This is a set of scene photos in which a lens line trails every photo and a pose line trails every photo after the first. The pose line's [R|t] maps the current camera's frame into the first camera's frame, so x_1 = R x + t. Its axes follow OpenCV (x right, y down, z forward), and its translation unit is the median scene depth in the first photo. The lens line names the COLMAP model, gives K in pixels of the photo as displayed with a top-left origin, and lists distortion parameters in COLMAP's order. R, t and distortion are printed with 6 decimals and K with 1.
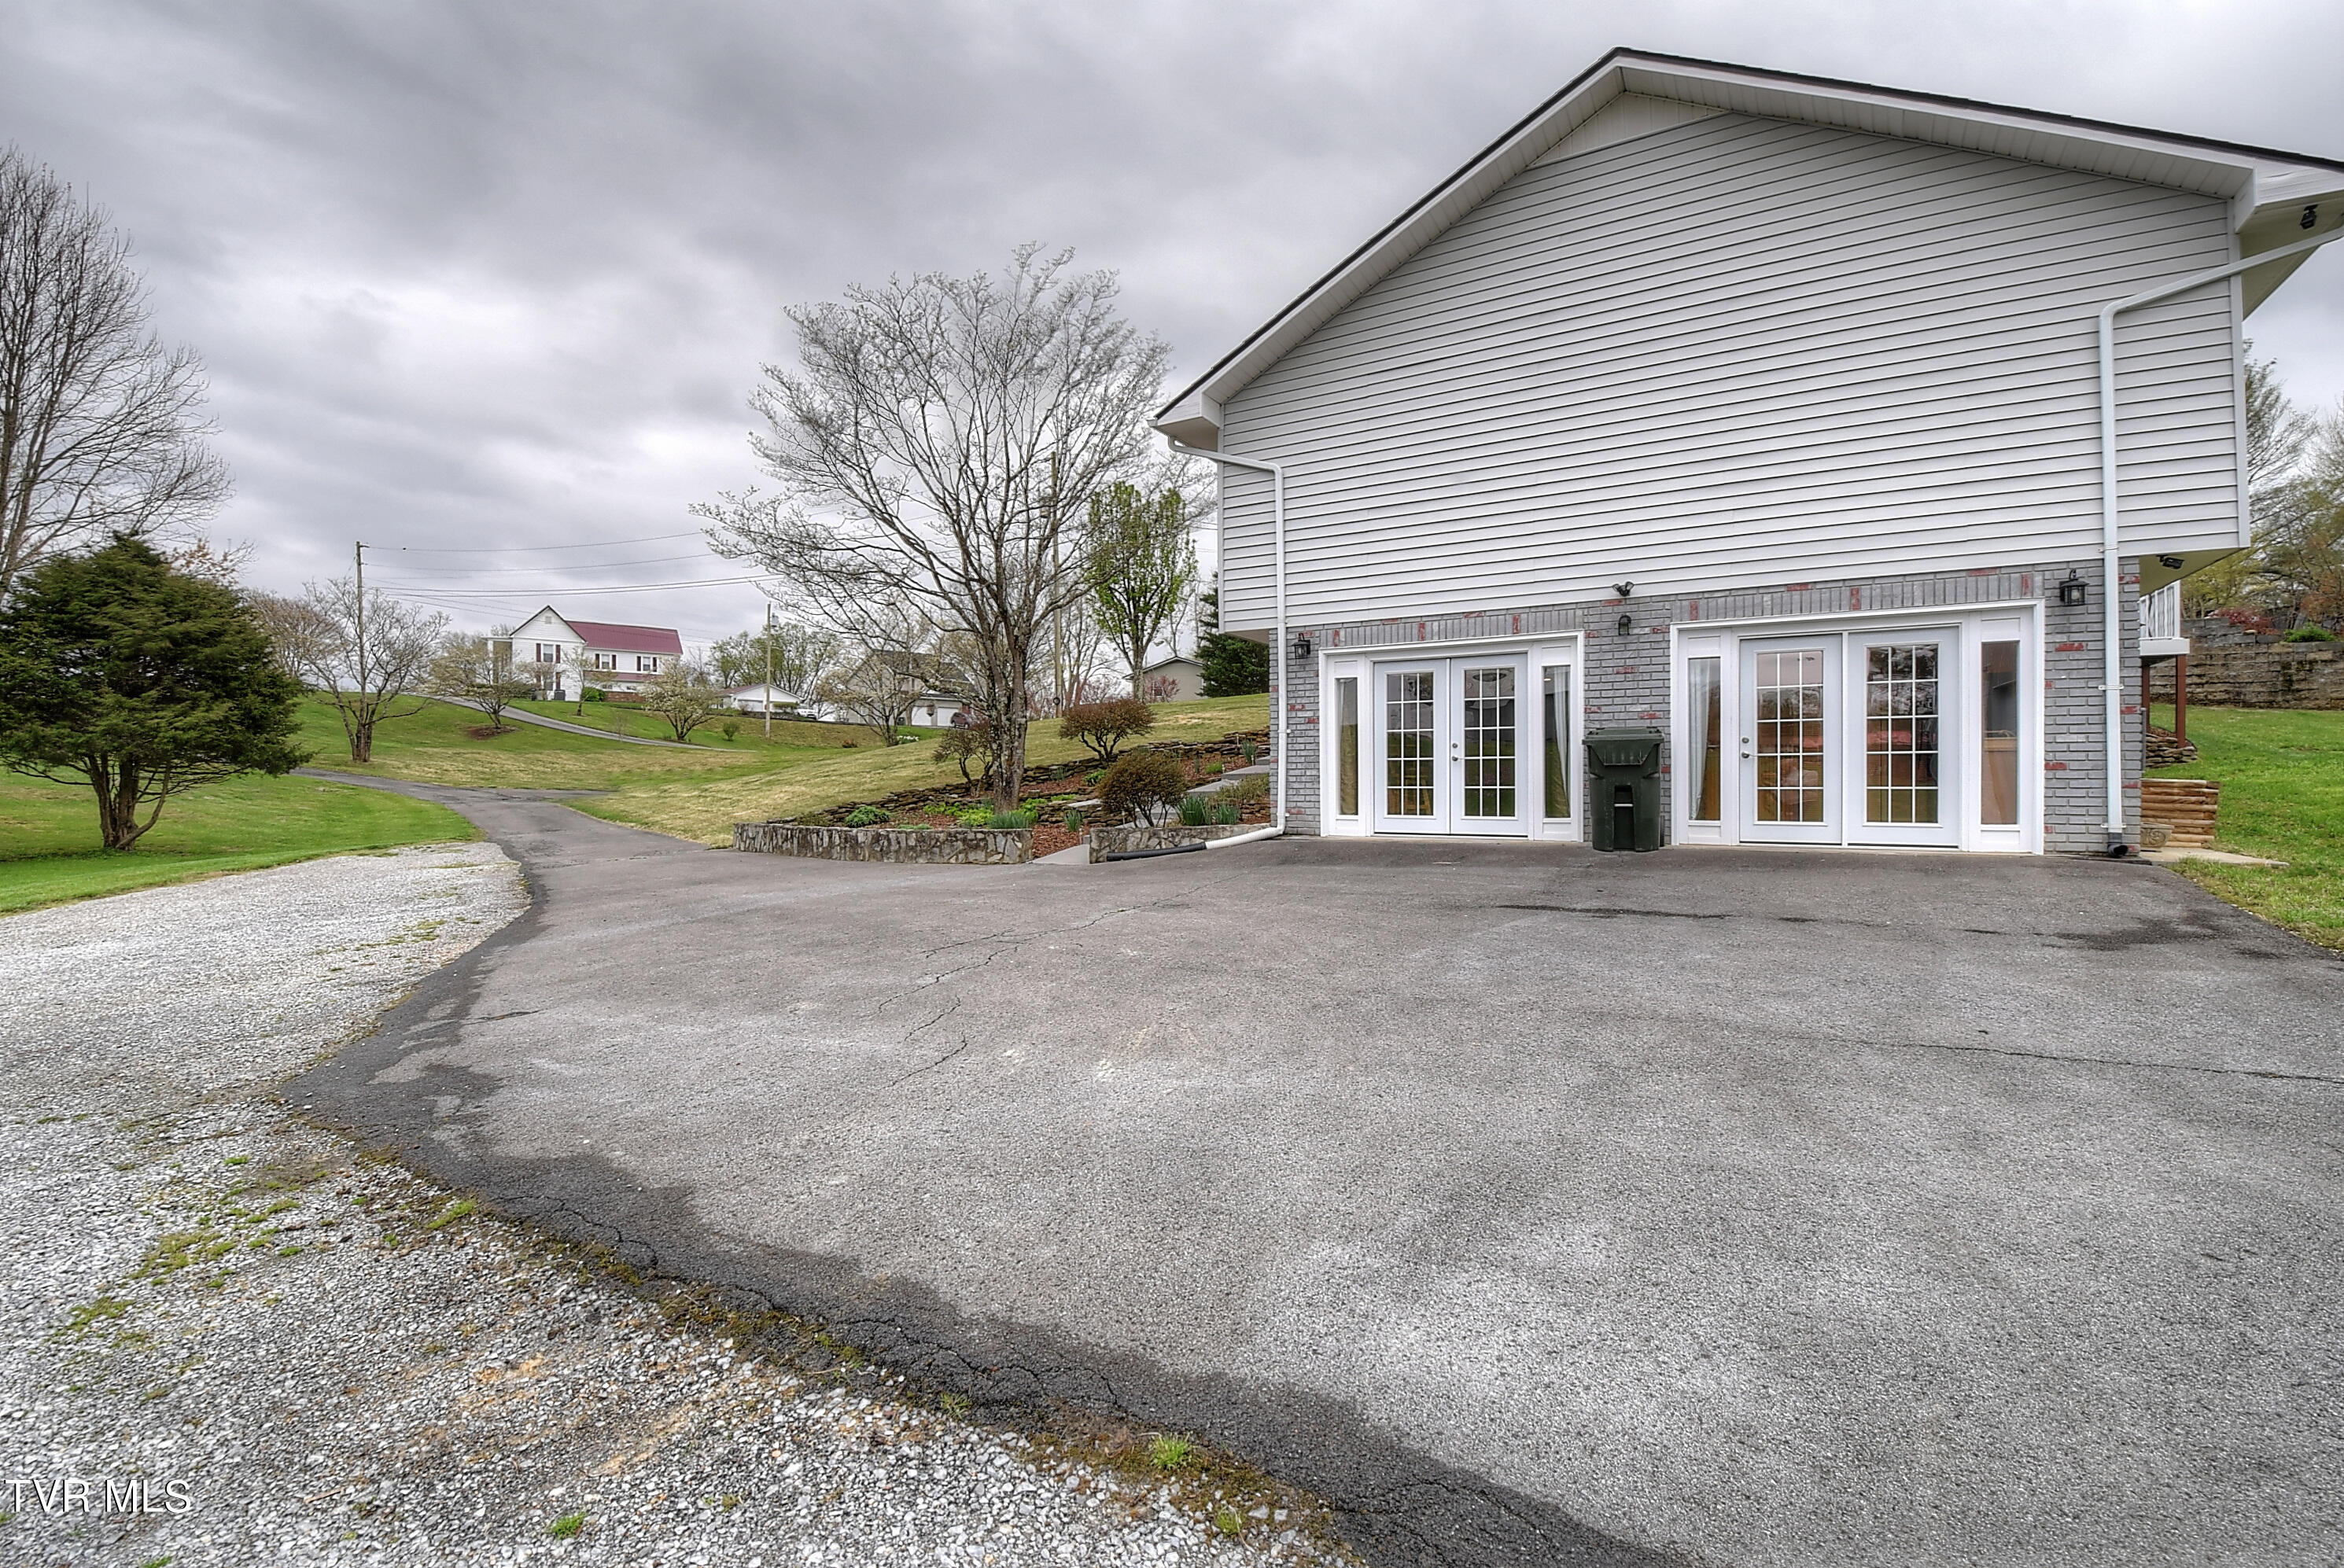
lens RADIAL K [[1075.7, 0, 1158.6], [0, 1075.7, 786.6], [0, 0, 1]] dist [-0.023571, -0.000834]
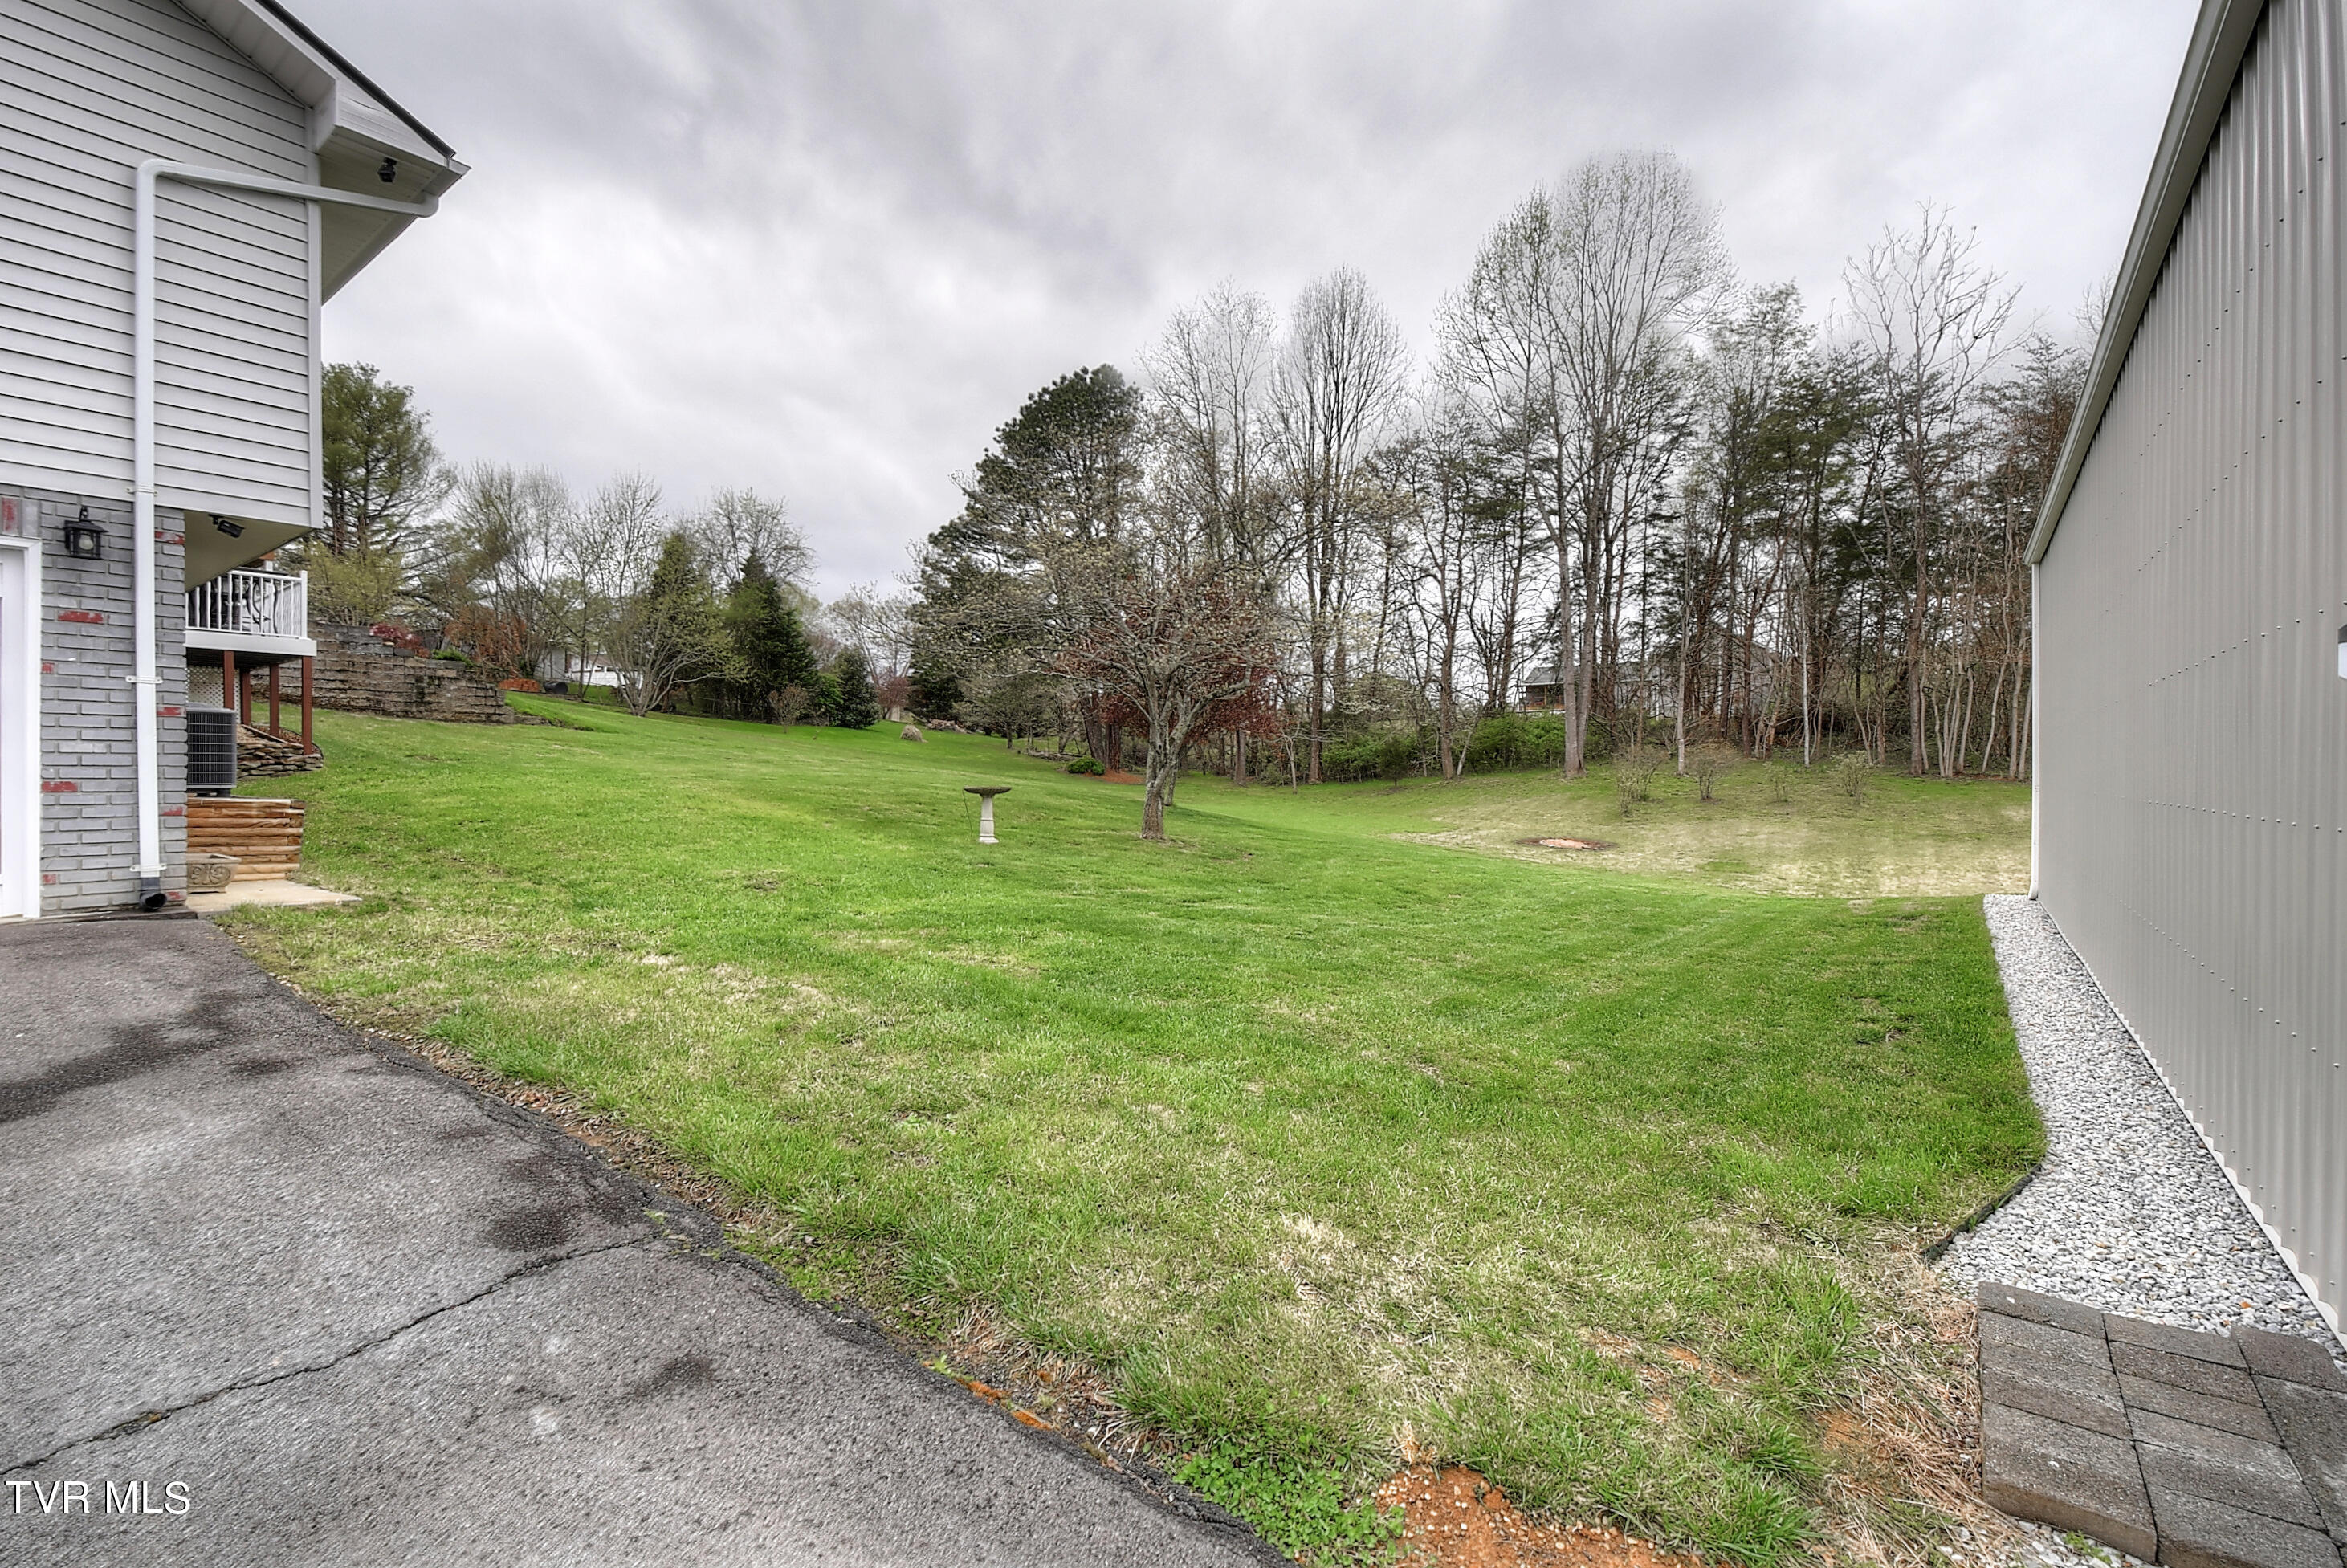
lens RADIAL K [[1034.4, 0, 1152.1], [0, 1034.4, 781.6], [0, 0, 1]] dist [-0.009799, -0.003975]
pose [[0.147685, -0.003218, 0.989029, 0.298694], [0.002929, 0.999992, 0.002816, -0.022702], [-0.989030, 0.002481, 0.147693, 0.196554]]
